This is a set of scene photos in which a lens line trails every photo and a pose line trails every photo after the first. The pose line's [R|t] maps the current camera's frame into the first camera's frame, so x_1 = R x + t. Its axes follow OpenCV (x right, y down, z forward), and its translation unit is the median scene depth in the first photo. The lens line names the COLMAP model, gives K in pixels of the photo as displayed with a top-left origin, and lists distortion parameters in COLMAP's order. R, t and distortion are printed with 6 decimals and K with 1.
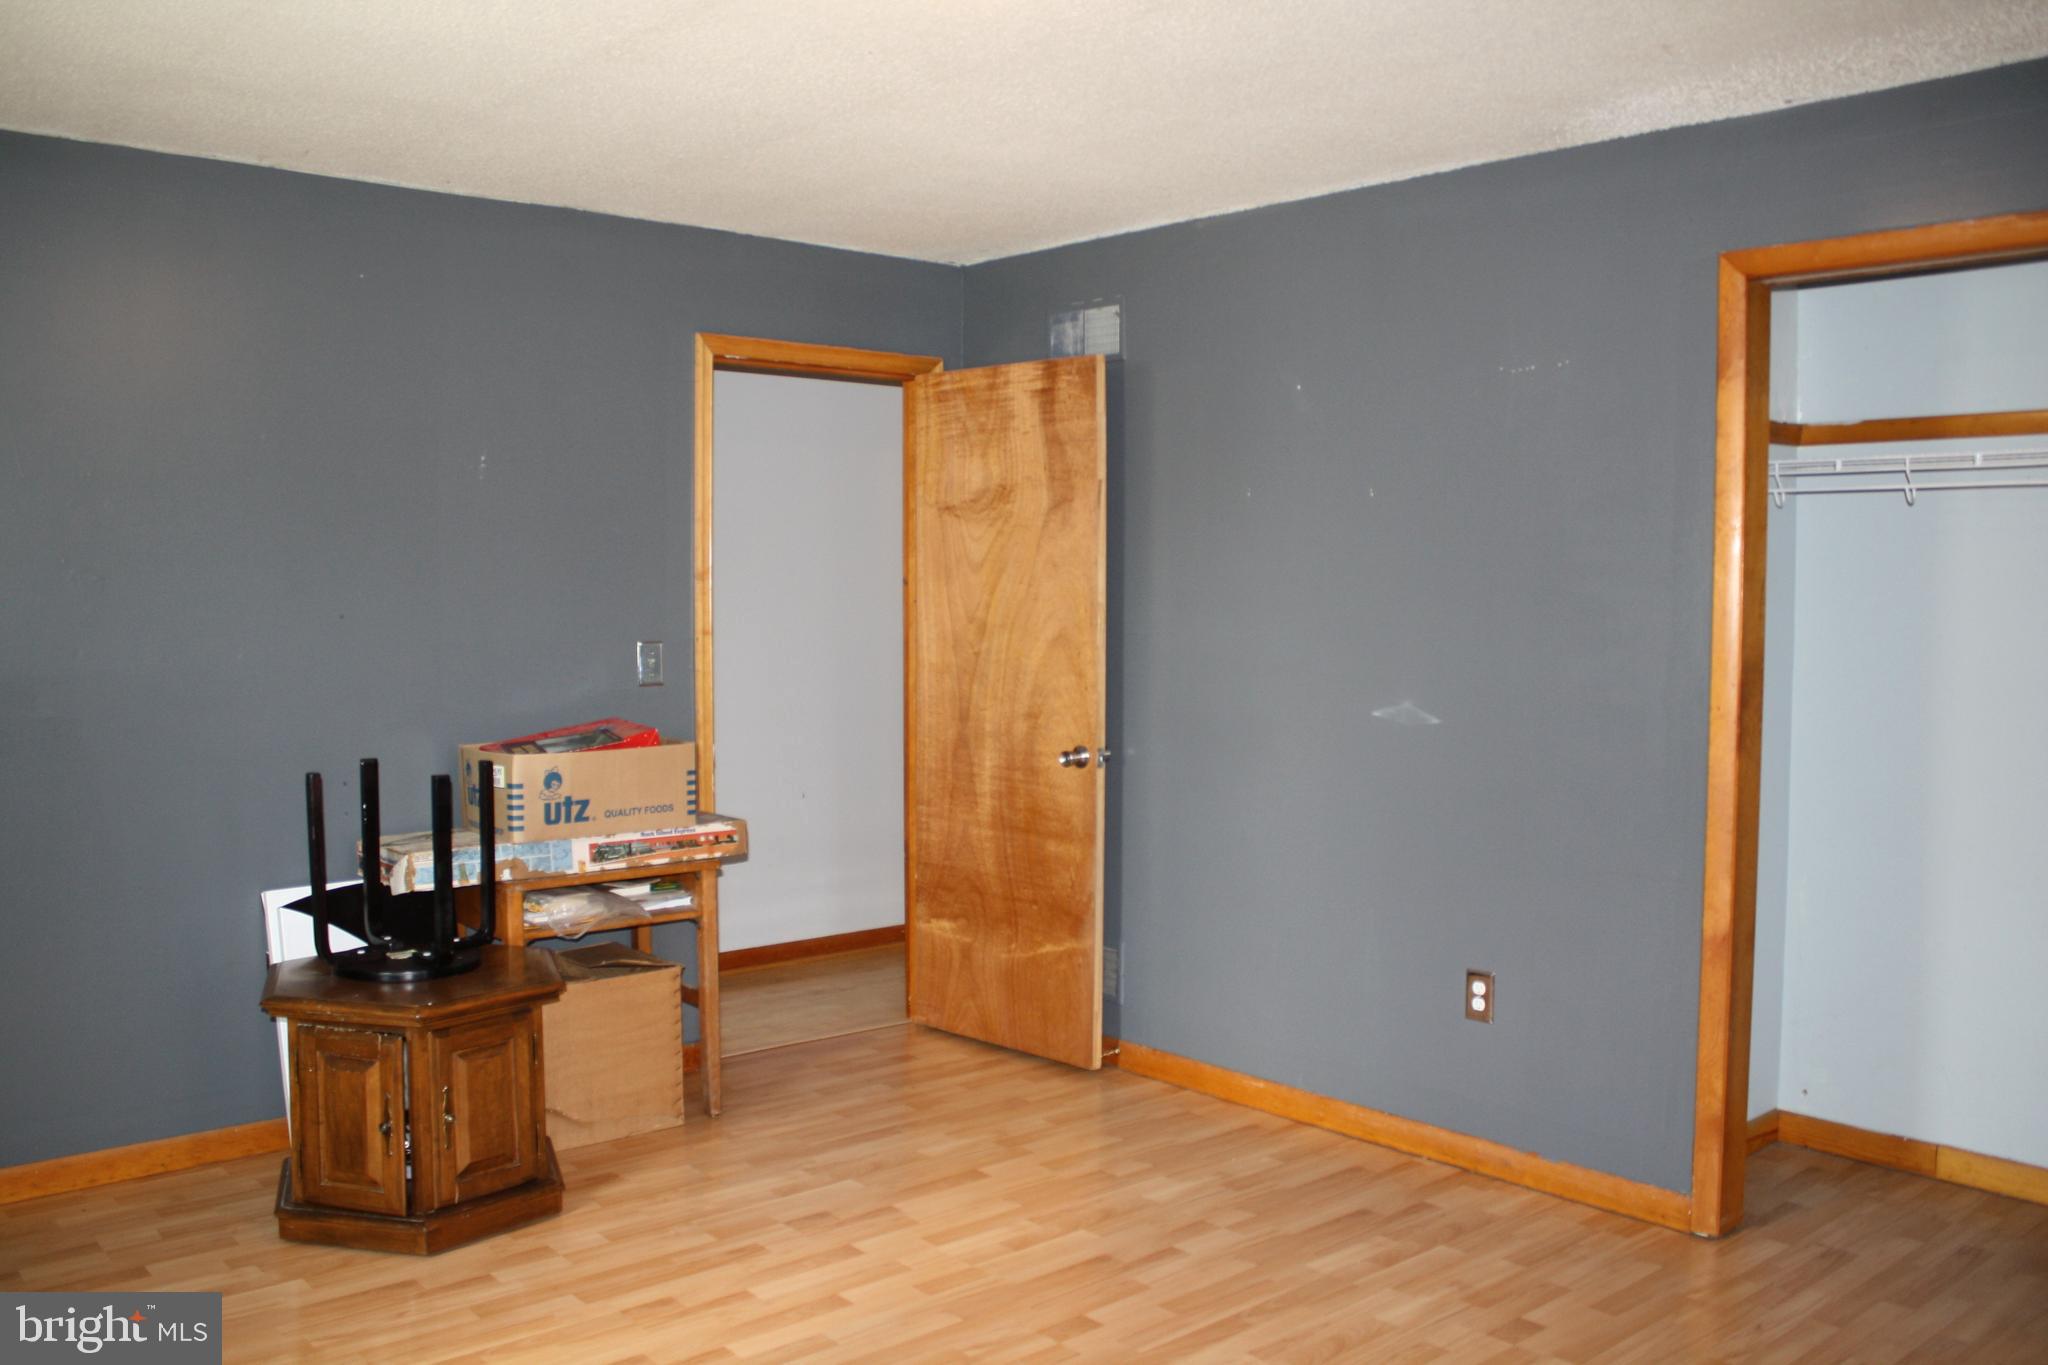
lens RADIAL K [[1734.6, 0, 1025.8], [0, 1734.6, 691.2], [0, 0, 1]] dist [-0.163509, 0.145079]
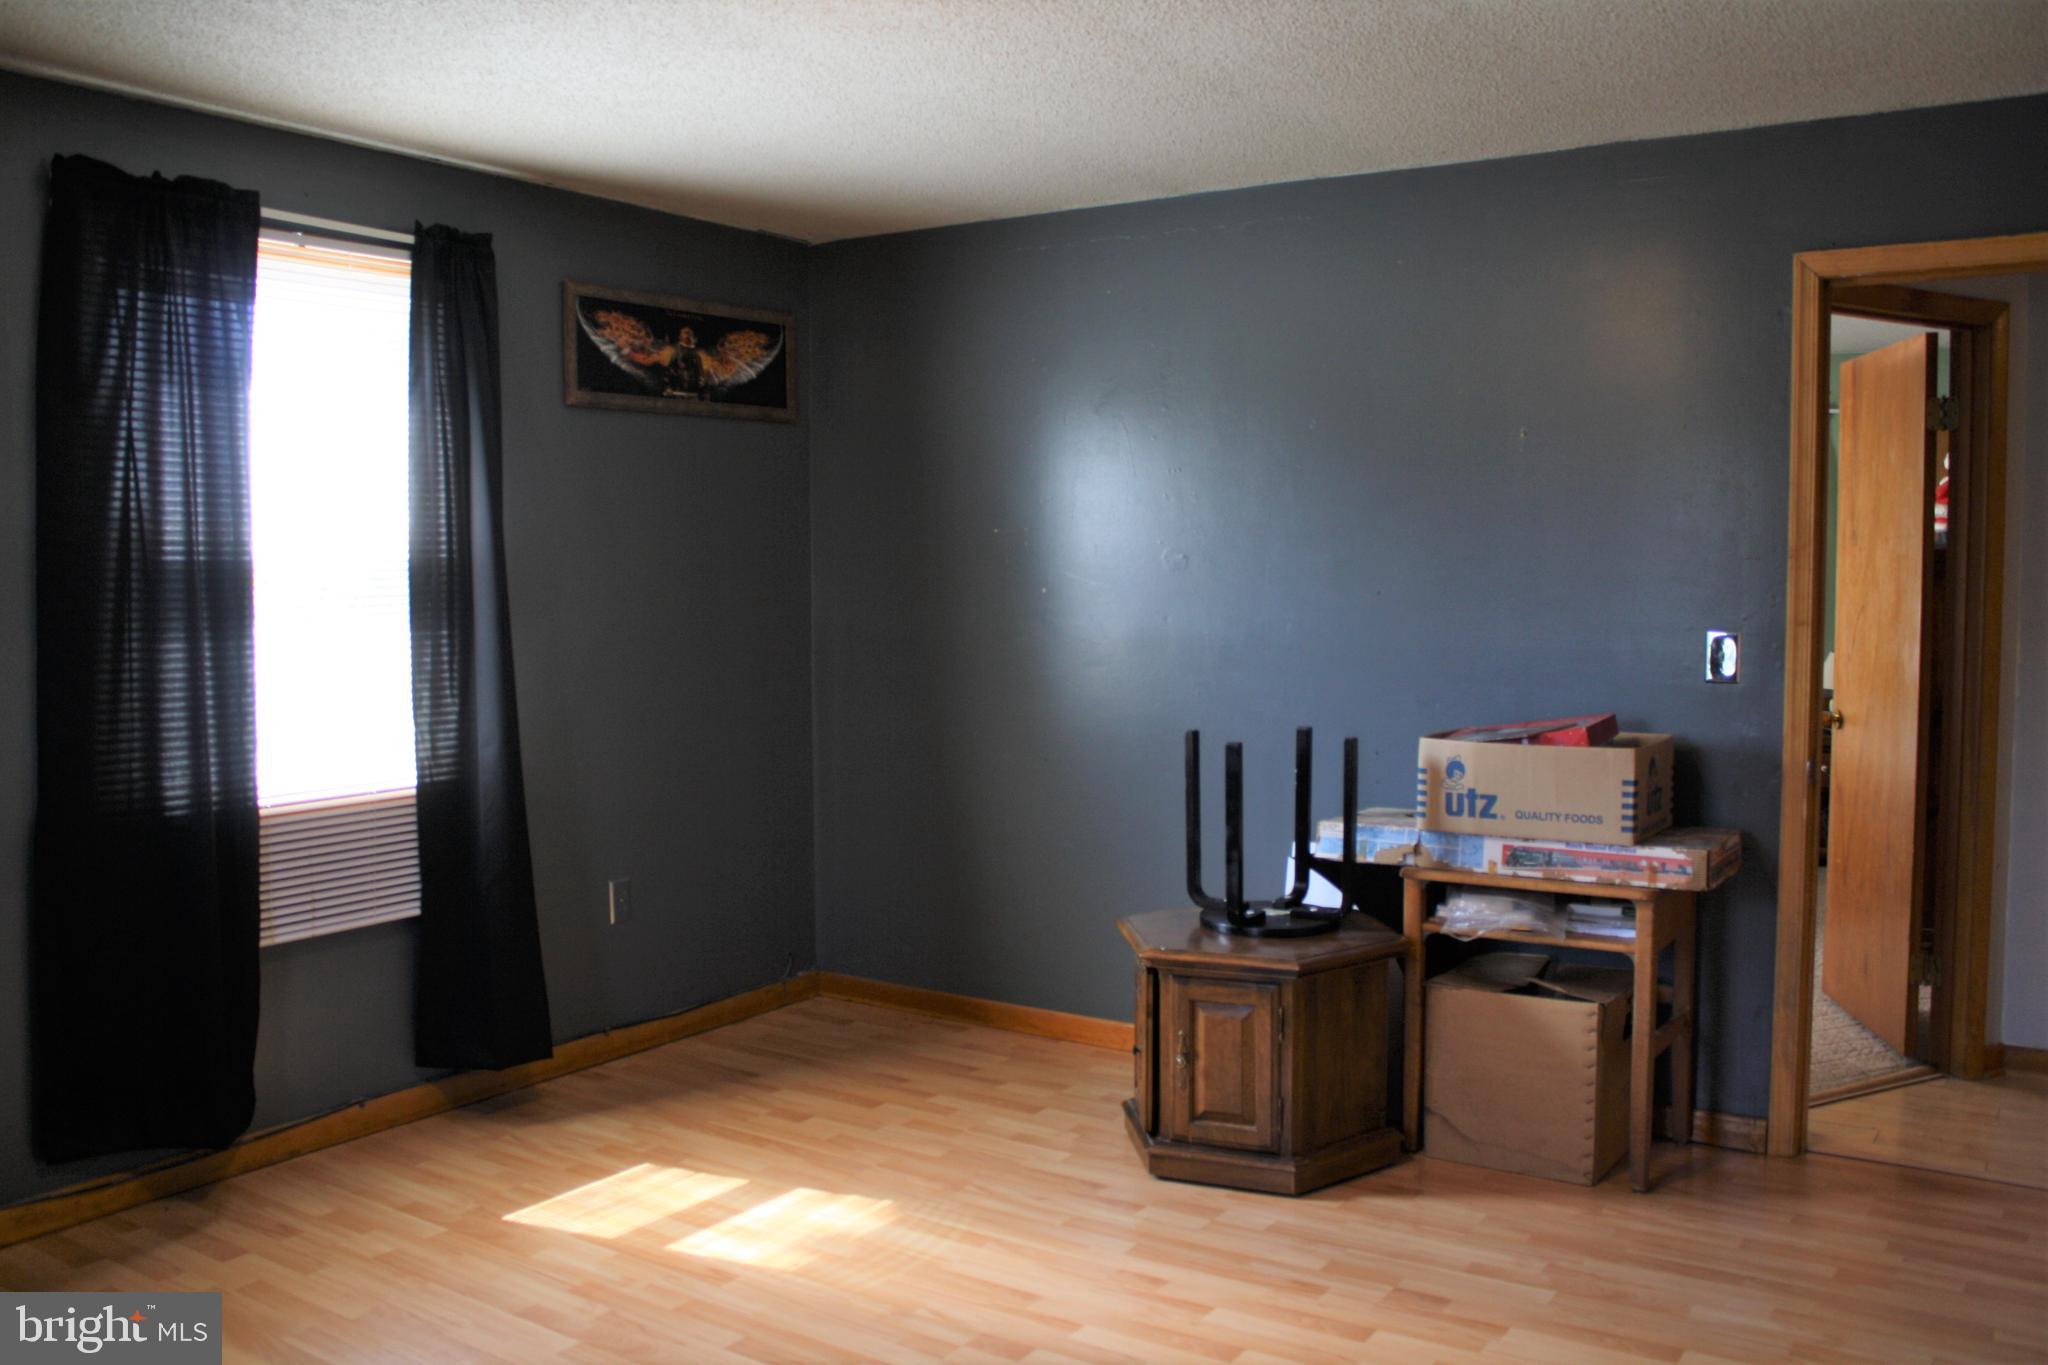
lens RADIAL K [[1734.6, 0, 1023.0], [0, 1734.6, 682.3], [0, 0, 1]] dist [-0.163509, 0.145079]
pose [[0.259200, 0.057480, -0.964112, 0.558785], [-0.055016, 0.997485, 0.044678, -0.024514], [0.964255, 0.041461, 0.261711, 0.508290]]
